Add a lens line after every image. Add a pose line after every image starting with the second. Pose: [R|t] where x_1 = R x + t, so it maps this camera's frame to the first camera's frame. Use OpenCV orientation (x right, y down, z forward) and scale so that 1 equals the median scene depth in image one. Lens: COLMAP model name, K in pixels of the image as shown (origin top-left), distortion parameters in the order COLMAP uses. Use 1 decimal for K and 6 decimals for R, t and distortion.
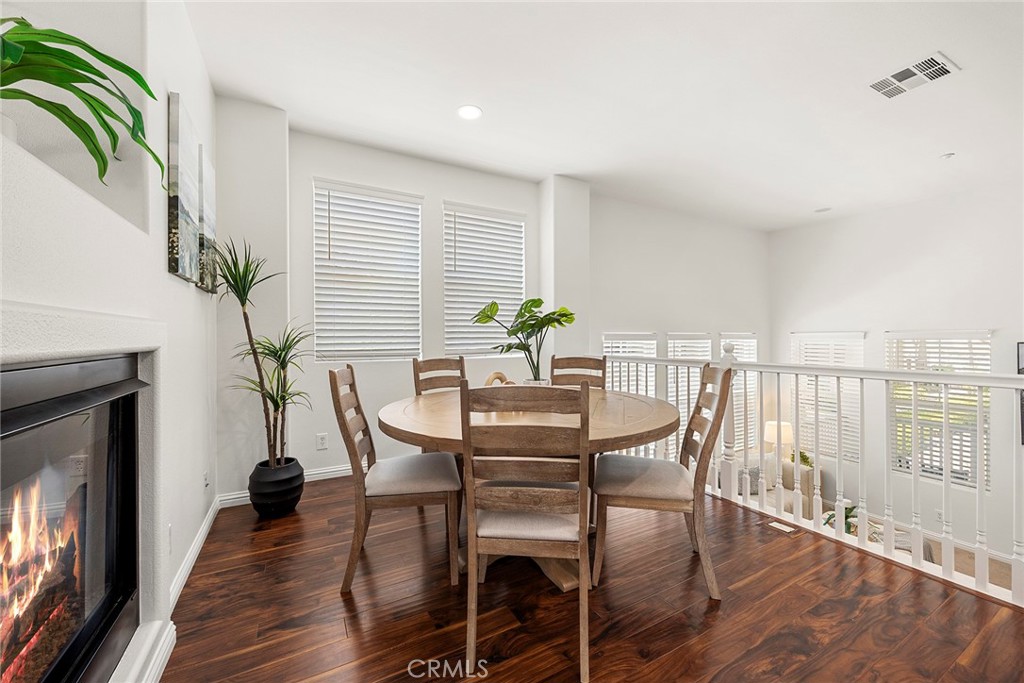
lens RADIAL K [[390.8, 0, 511.4], [0, 390.8, 340.5], [0, 0, 1]] dist [-0.001525, -0.000294]
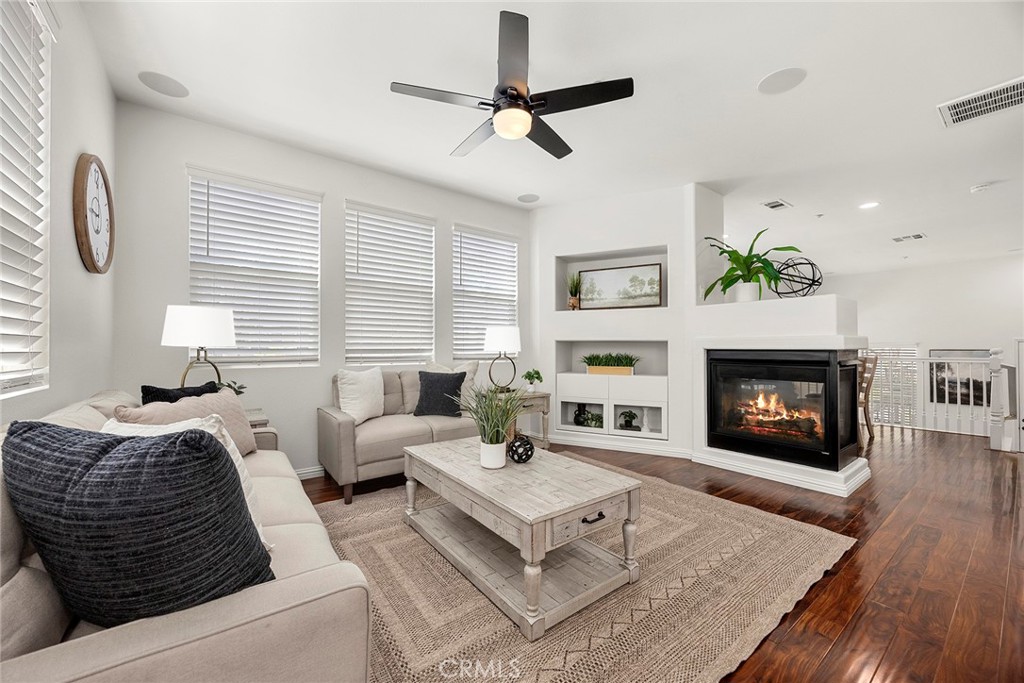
lens RADIAL K [[393.6, 0, 512.0], [0, 393.6, 347.9], [0, 0, 1]] dist [-0.002934, -0.000156]
pose [[0.987899, 0.001943, 0.155086, -1.605318], [-0.000294, 0.999943, -0.010656, 0.023420], [-0.155098, 0.010481, 0.987843, -0.907758]]
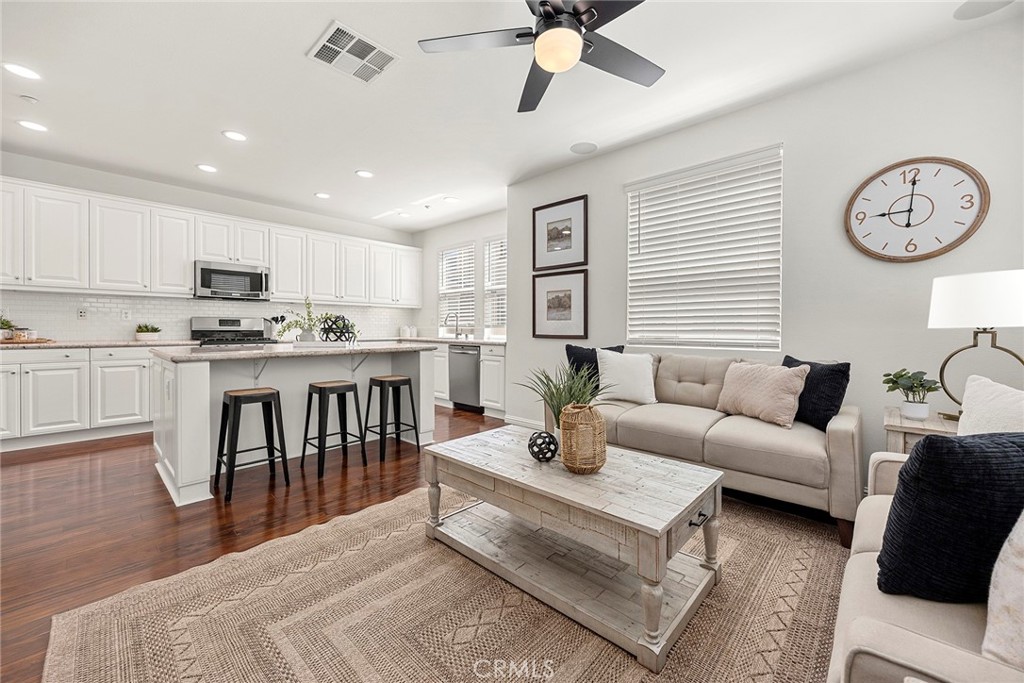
lens RADIAL K [[400.6, 0, 507.3], [0, 400.6, 331.9], [0, 0, 1]] dist [-0.001284, -0.000385]
pose [[-0.946477, 0.000912, -0.322770, -1.161454], [-0.005676, 0.999794, 0.019469, 0.009805], [0.322721, 0.020259, -0.946277, 0.568343]]
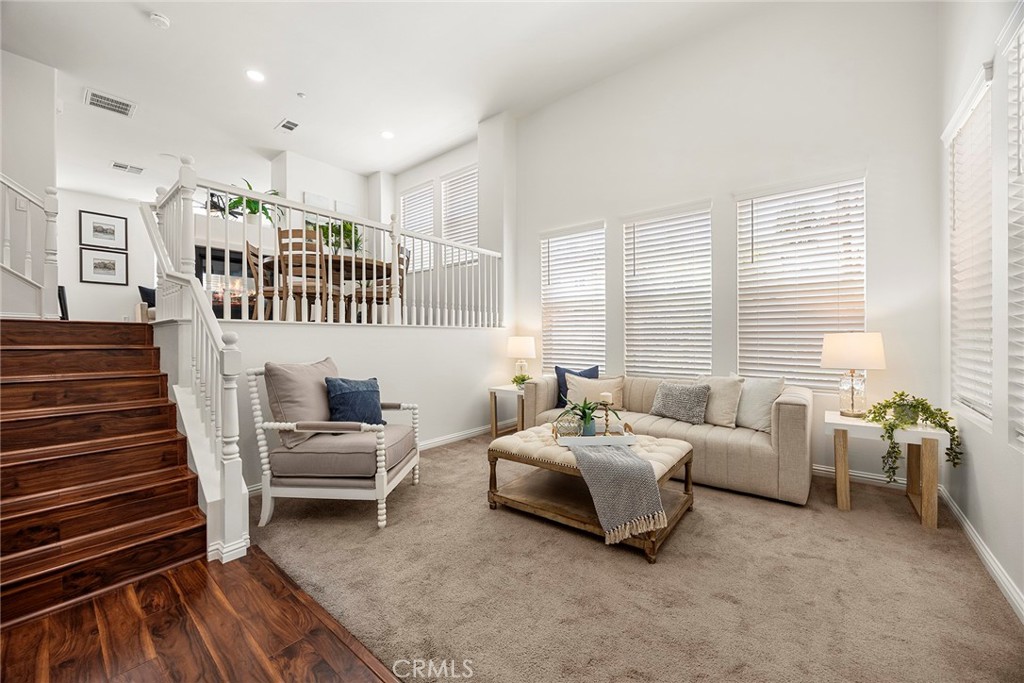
lens RADIAL K [[390.8, 0, 511.4], [0, 390.8, 340.5], [0, 0, 1]] dist [-0.001525, -0.000294]
pose [[0.382043, 0.002425, -0.924142, 2.072269], [-0.005102, 0.999987, 0.000515, 0.476545], [0.924131, 0.004518, 0.382050, 0.878729]]
